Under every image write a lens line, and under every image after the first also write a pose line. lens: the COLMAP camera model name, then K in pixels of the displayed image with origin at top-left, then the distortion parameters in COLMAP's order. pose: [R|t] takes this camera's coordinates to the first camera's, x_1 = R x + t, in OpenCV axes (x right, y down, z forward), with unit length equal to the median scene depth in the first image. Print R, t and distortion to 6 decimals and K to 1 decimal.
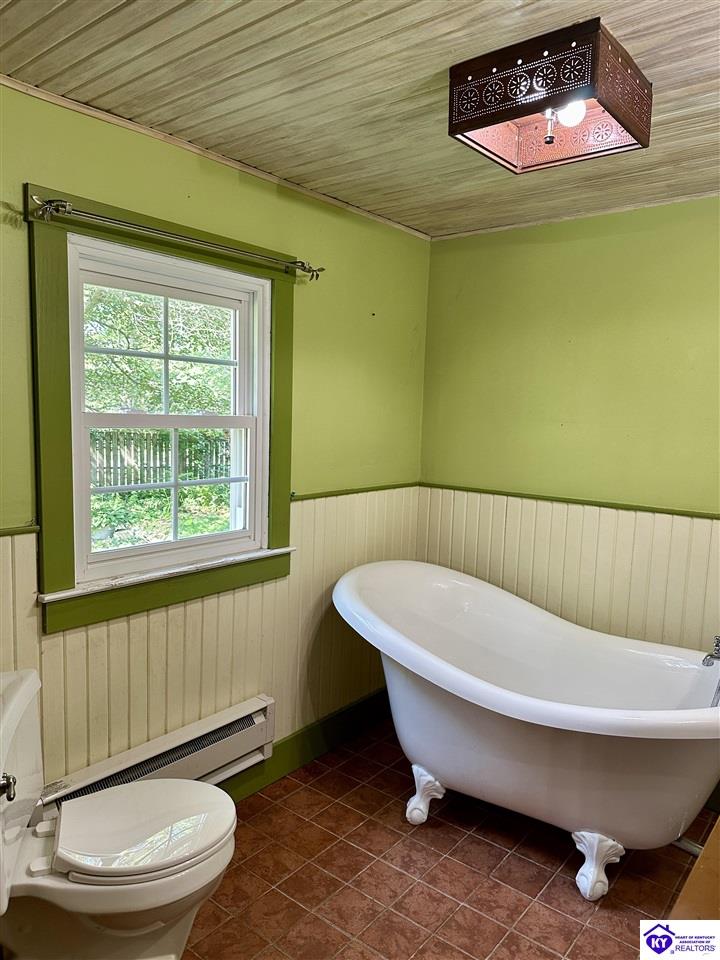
lens RADIAL K [[679.7, 0, 351.8], [0, 679.7, 484.8], [0, 0, 1]] dist [0.053798, -0.052231]
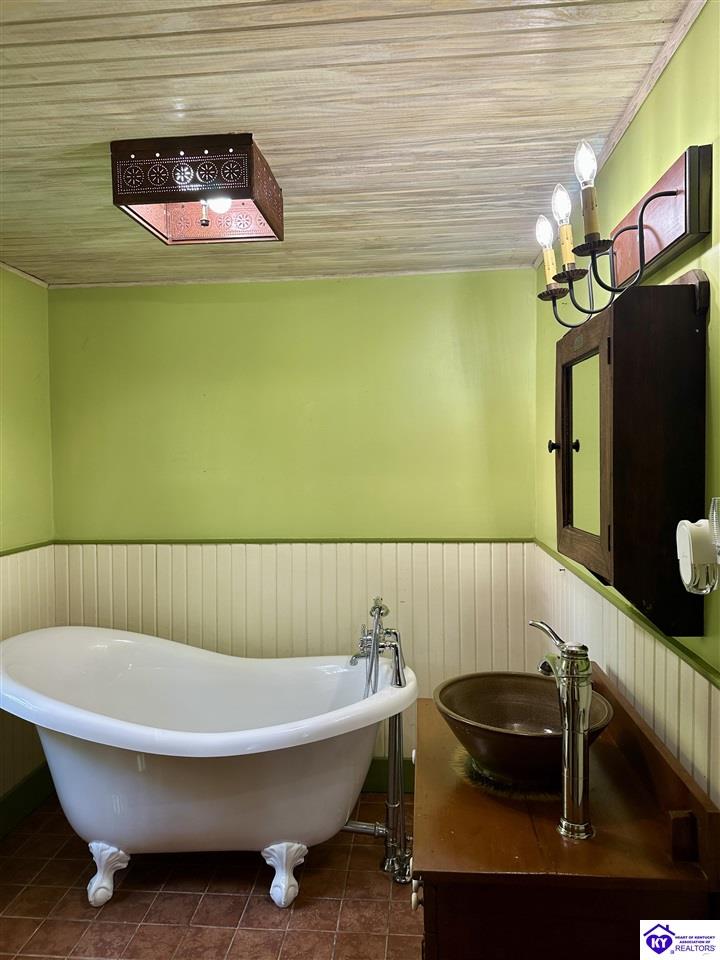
lens RADIAL K [[679.7, 0, 351.8], [0, 679.7, 484.8], [0, 0, 1]] dist [0.053798, -0.052231]
pose [[0.838194, -0.065043, 0.541480, -0.109092], [0.099271, 0.994472, -0.034212, -0.011358], [-0.536262, 0.082429, 0.840017, -0.023347]]
